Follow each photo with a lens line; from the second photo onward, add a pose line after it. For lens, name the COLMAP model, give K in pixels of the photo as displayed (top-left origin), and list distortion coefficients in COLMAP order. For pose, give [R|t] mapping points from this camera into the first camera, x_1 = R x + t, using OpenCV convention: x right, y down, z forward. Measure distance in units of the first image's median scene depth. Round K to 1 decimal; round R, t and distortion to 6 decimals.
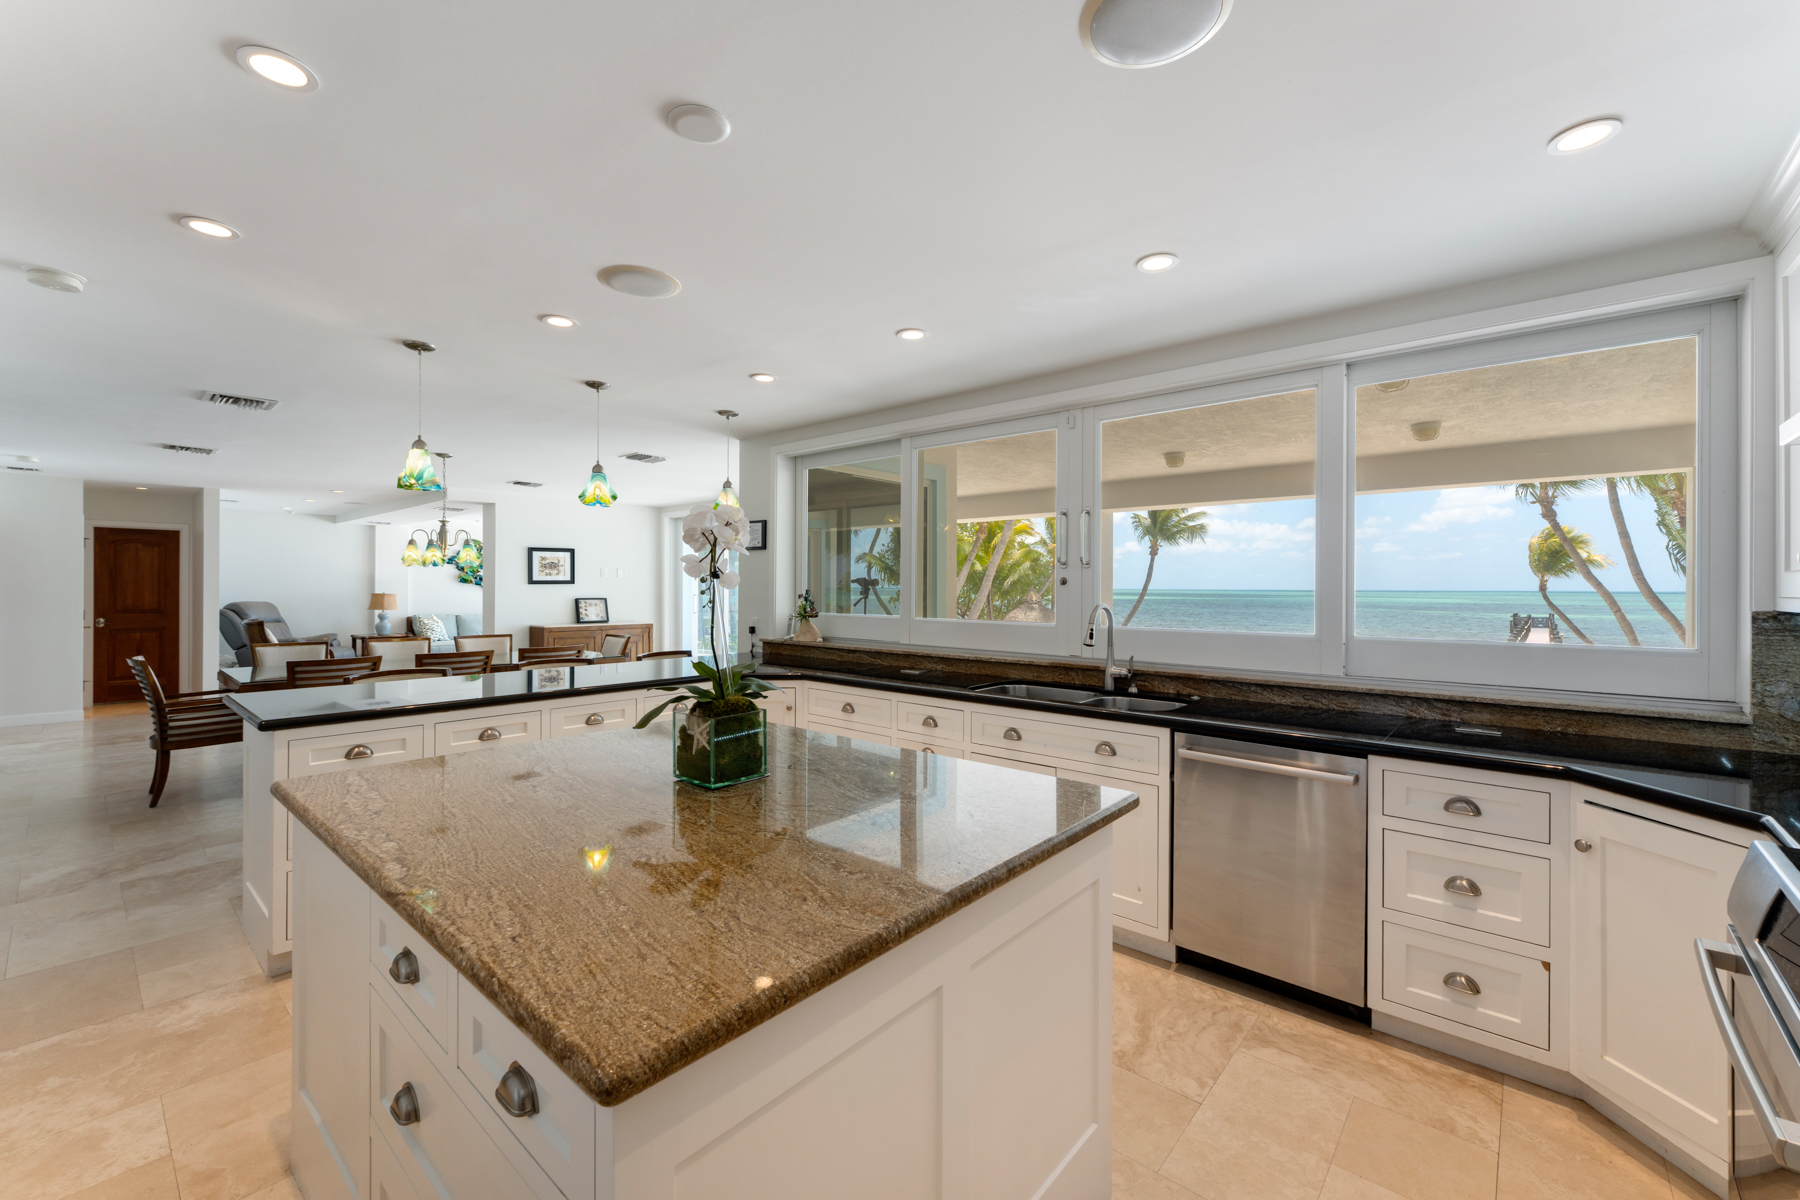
lens RADIAL K [[745.3, 0, 913.2], [0, 745.3, 588.1], [0, 0, 1]] dist [0.002694, -0.000313]
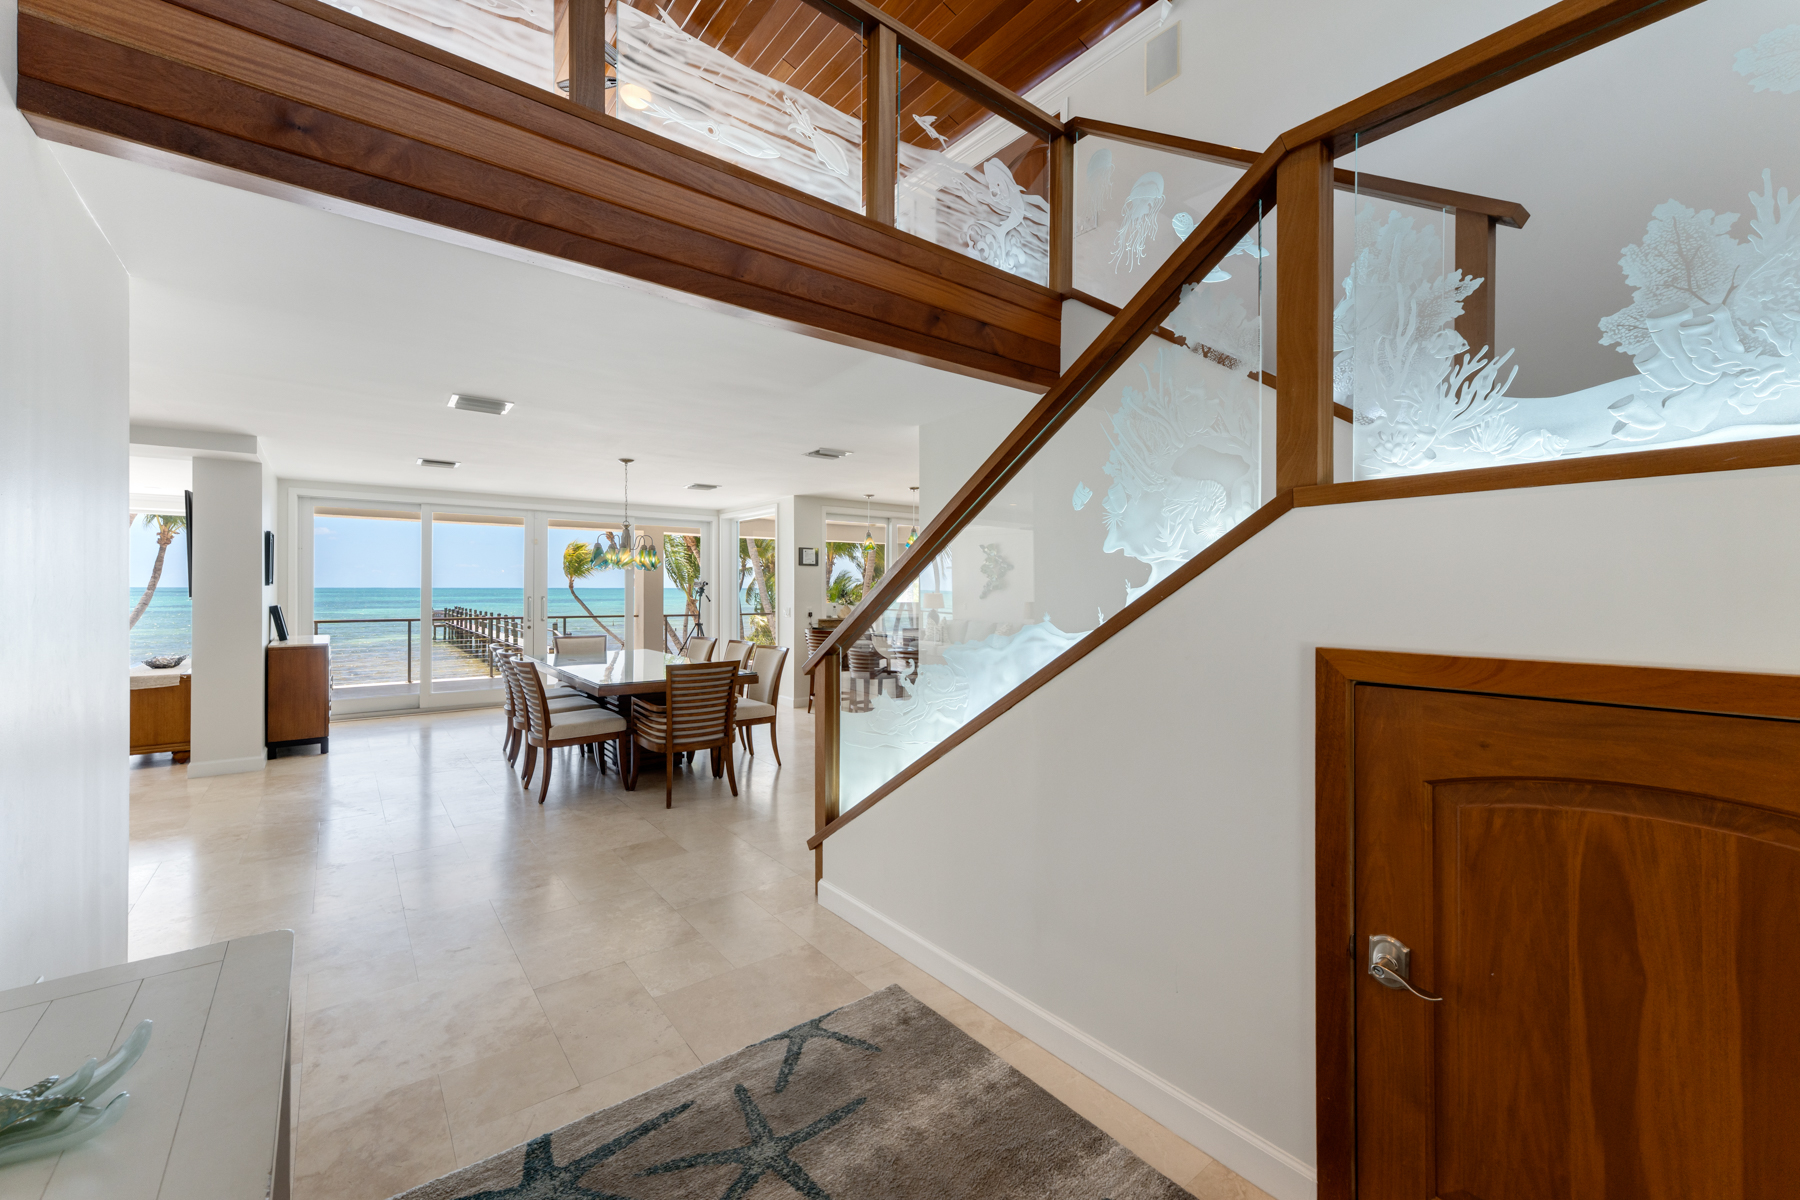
lens RADIAL K [[709.1, 0, 913.9], [0, 709.1, 590.9], [0, 0, 1]] dist [0.012522, 0.000118]
pose [[0.183284, -0.007724, 0.983030, -1.036733], [-0.001113, 0.999967, 0.008065, -0.005644], [-0.983059, -0.002572, 0.183269, 0.295852]]
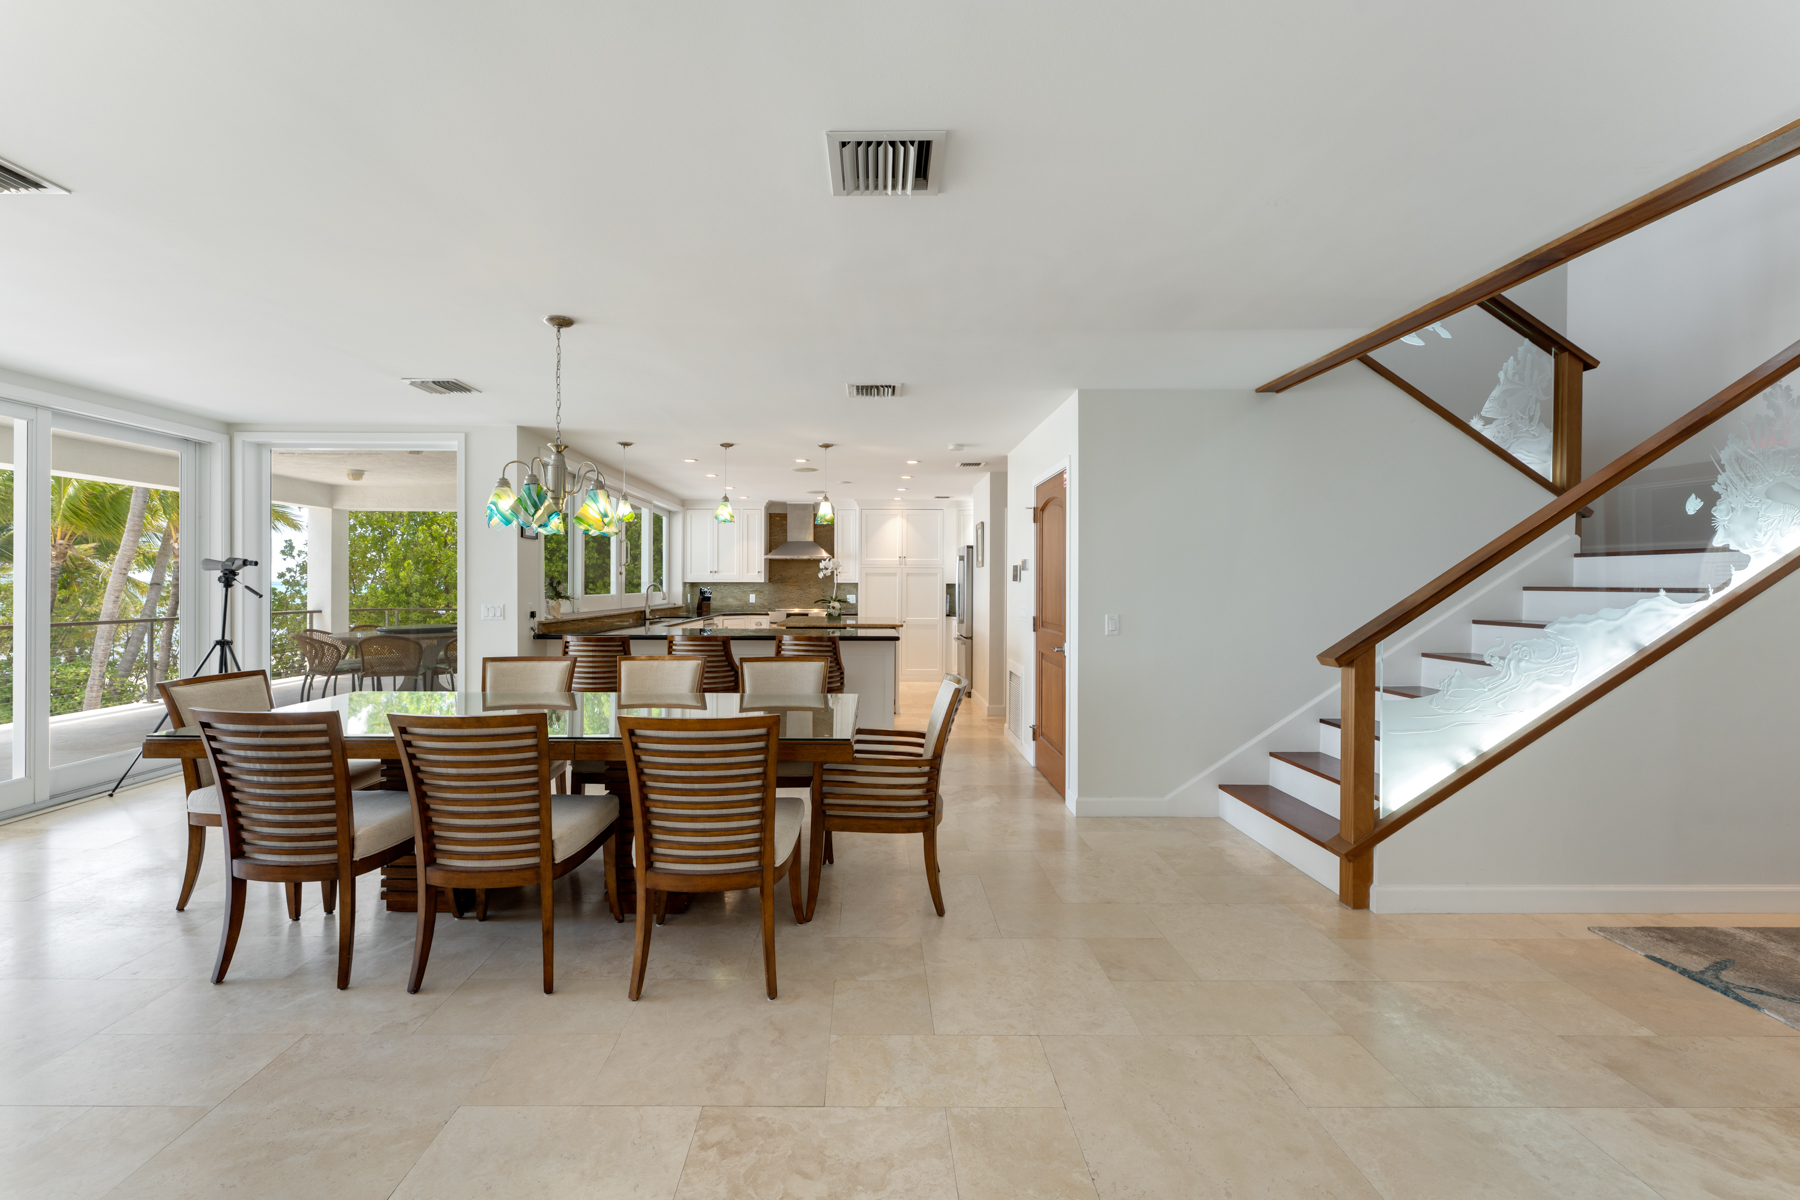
lens RADIAL K [[745.3, 0, 861.5], [0, 745.3, 587.0], [0, 0, 1]] dist [0.002694, -0.000313]
pose [[-0.651467, -0.011523, 0.758590, -0.801654], [-0.006836, 0.999933, 0.009318, 0.002315], [-0.758647, 0.000885, -0.651502, 0.808025]]
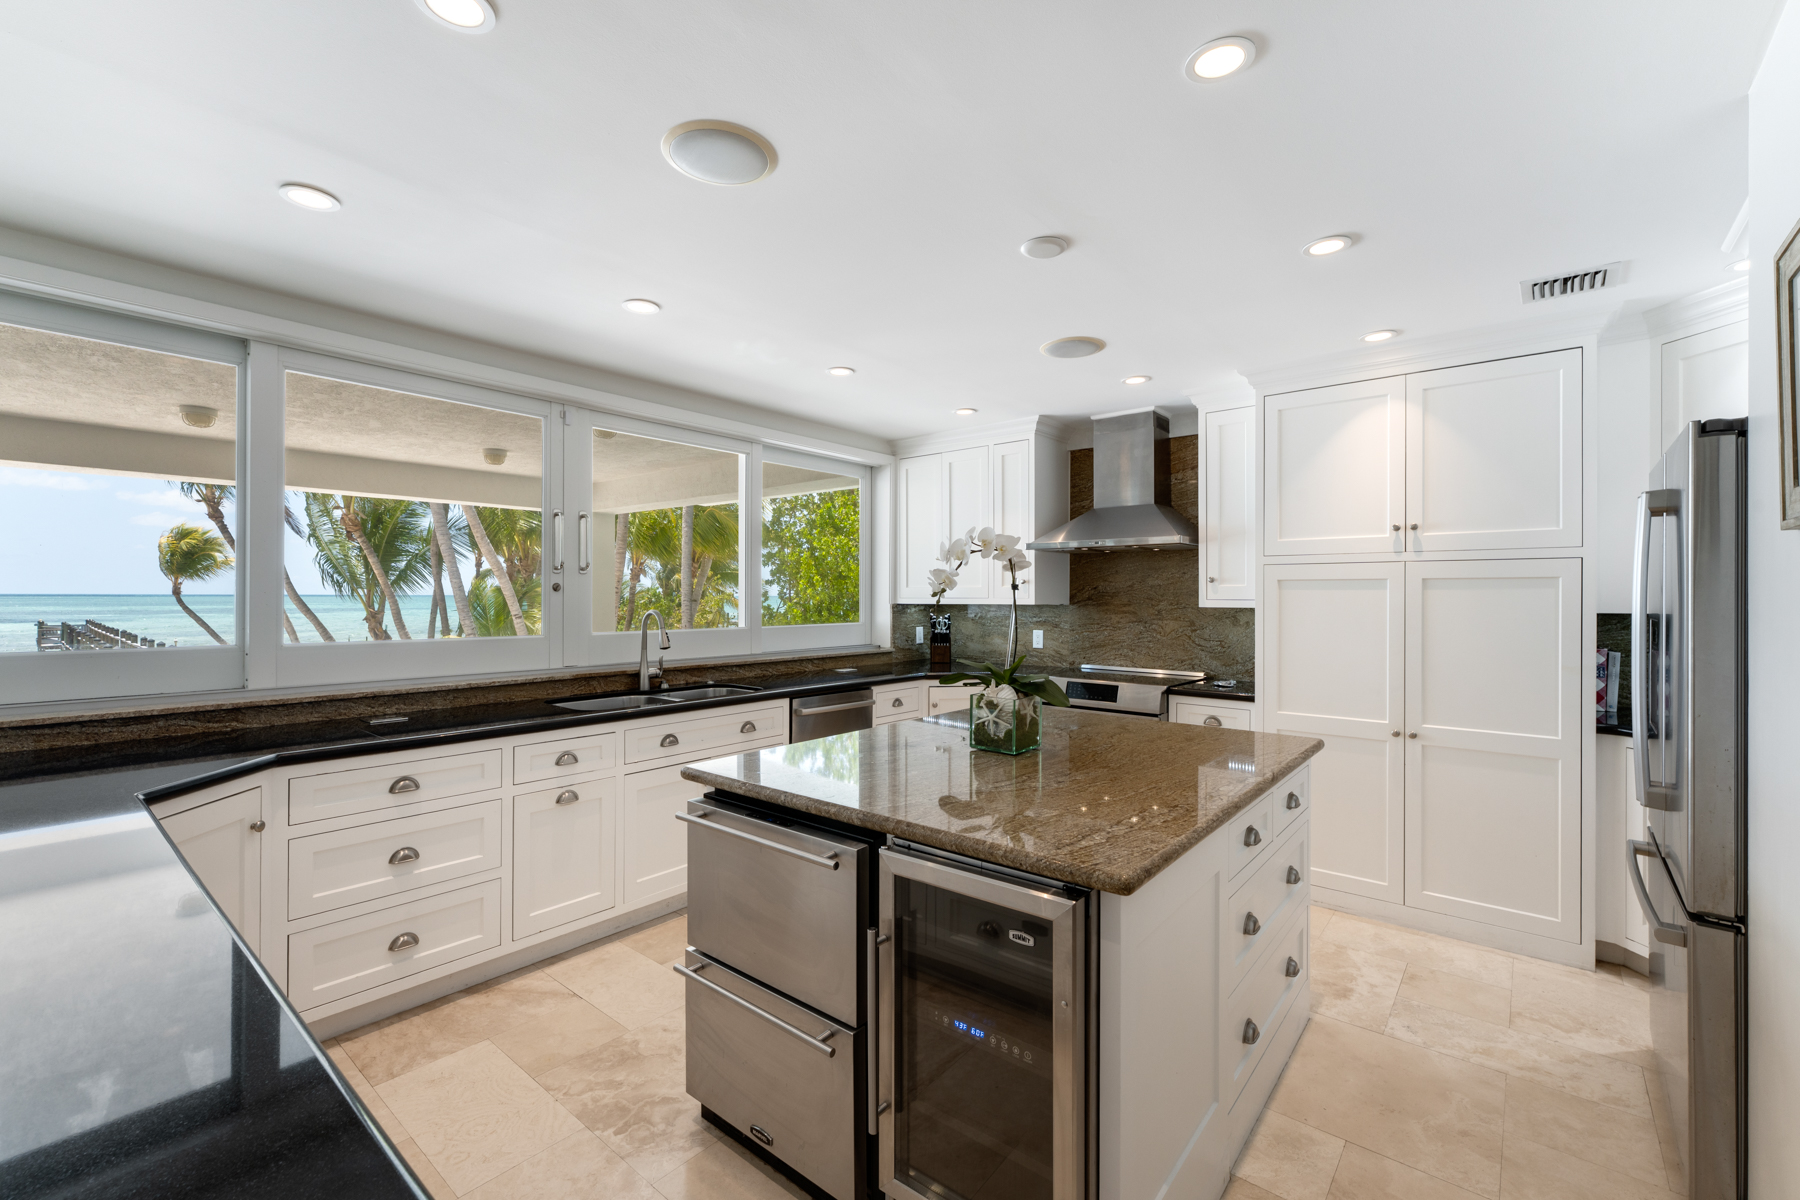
lens RADIAL K [[745.3, 0, 912.7], [0, 745.3, 596.3], [0, 0, 1]] dist [0.002694, -0.000313]
pose [[-0.029877, -0.005520, 0.999538, -0.325051], [-0.002018, 0.999983, 0.005462, -0.001564], [-0.999552, -0.001854, -0.029887, 0.260247]]
